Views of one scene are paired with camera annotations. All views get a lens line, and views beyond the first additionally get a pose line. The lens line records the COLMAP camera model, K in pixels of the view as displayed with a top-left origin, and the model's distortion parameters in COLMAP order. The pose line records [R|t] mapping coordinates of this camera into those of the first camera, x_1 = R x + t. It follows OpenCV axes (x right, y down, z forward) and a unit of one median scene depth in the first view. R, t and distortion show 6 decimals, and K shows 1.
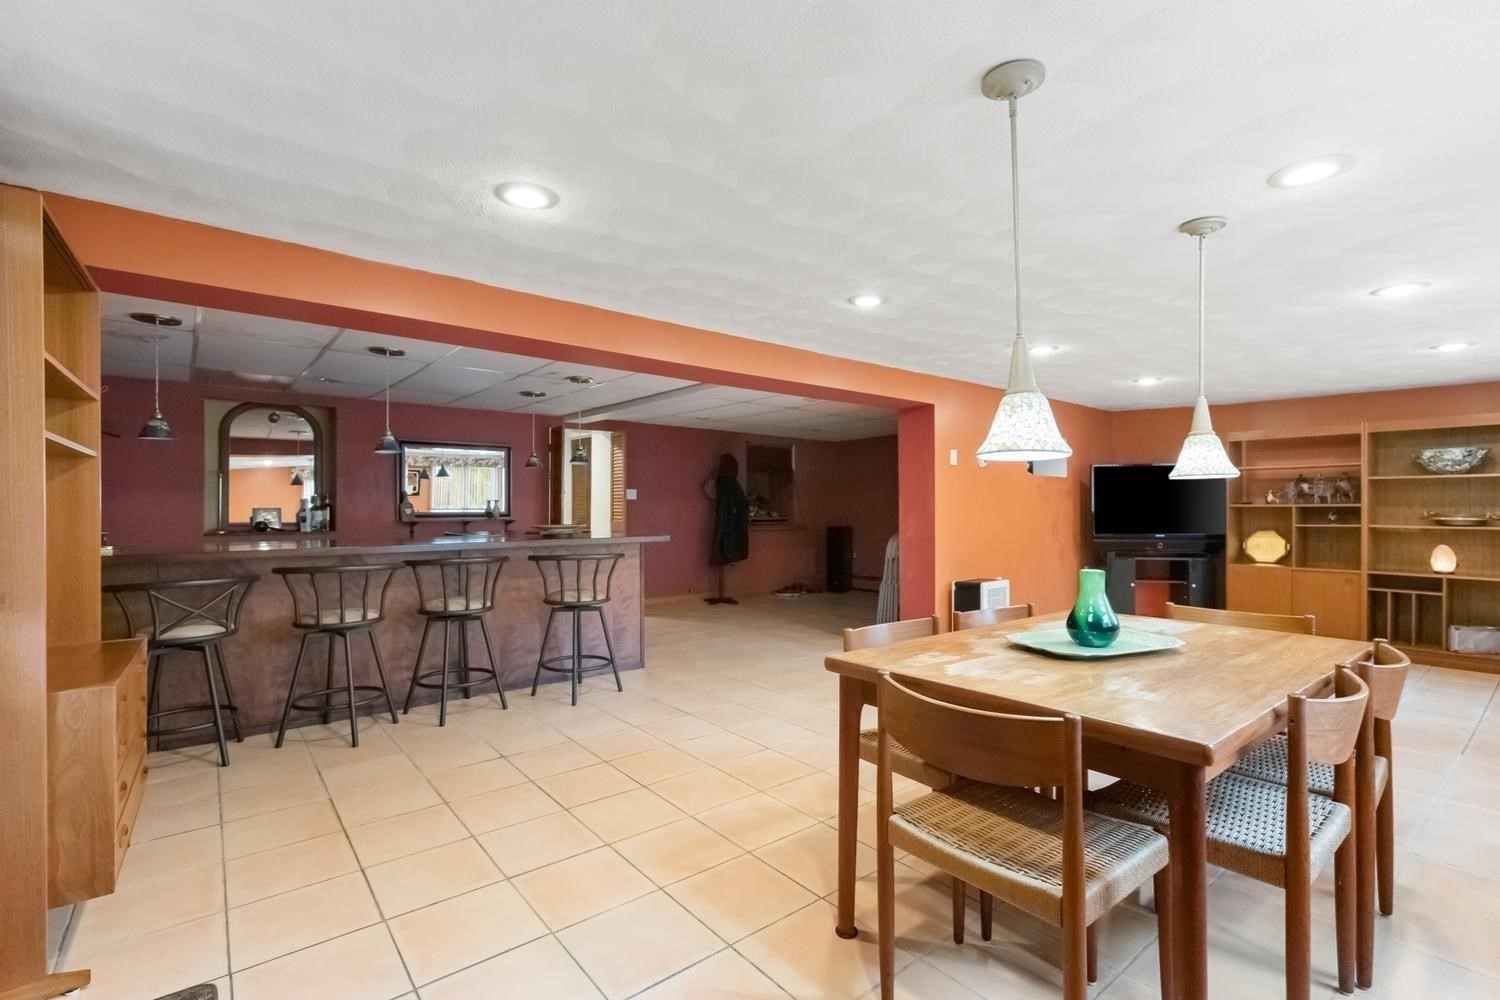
lens RADIAL K [[687.1, 0, 751.7], [0, 687.1, 503.9], [0, 0, 1]] dist [0.007344, 0.000334]
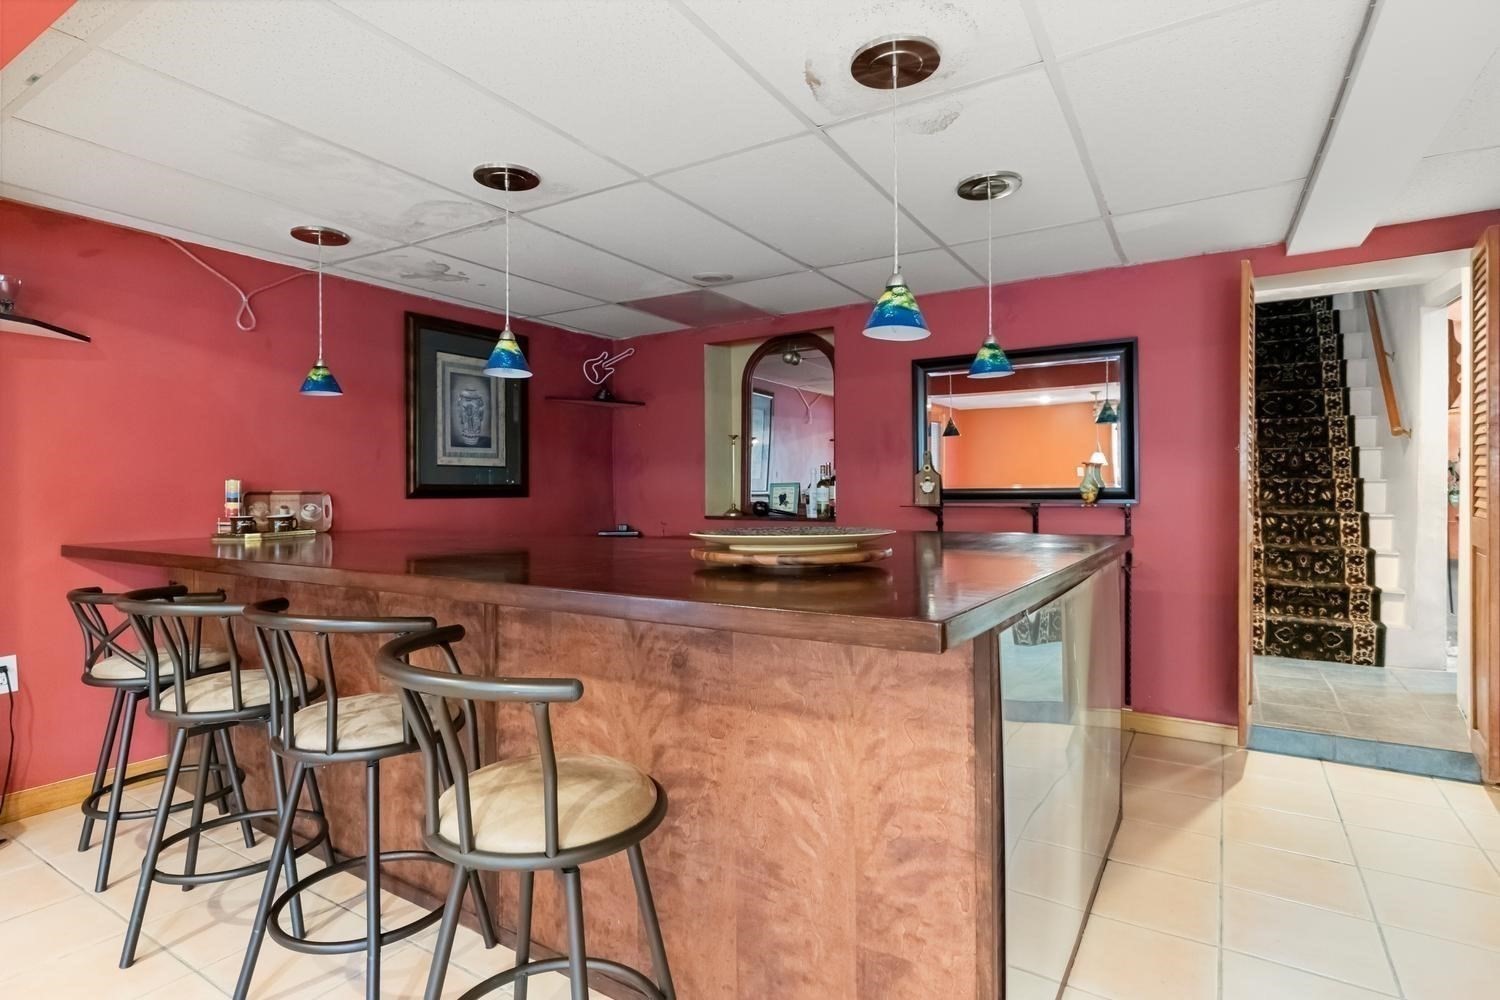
lens RADIAL K [[761.9, 0, 749.5], [0, 761.9, 496.7], [0, 0, 1]] dist [-0.001530, -0.000138]
pose [[0.324424, 0.009646, -0.945862, 0.135462], [0.015691, 0.999756, 0.015577, 0.022376], [0.945782, -0.019895, 0.324194, 2.201629]]
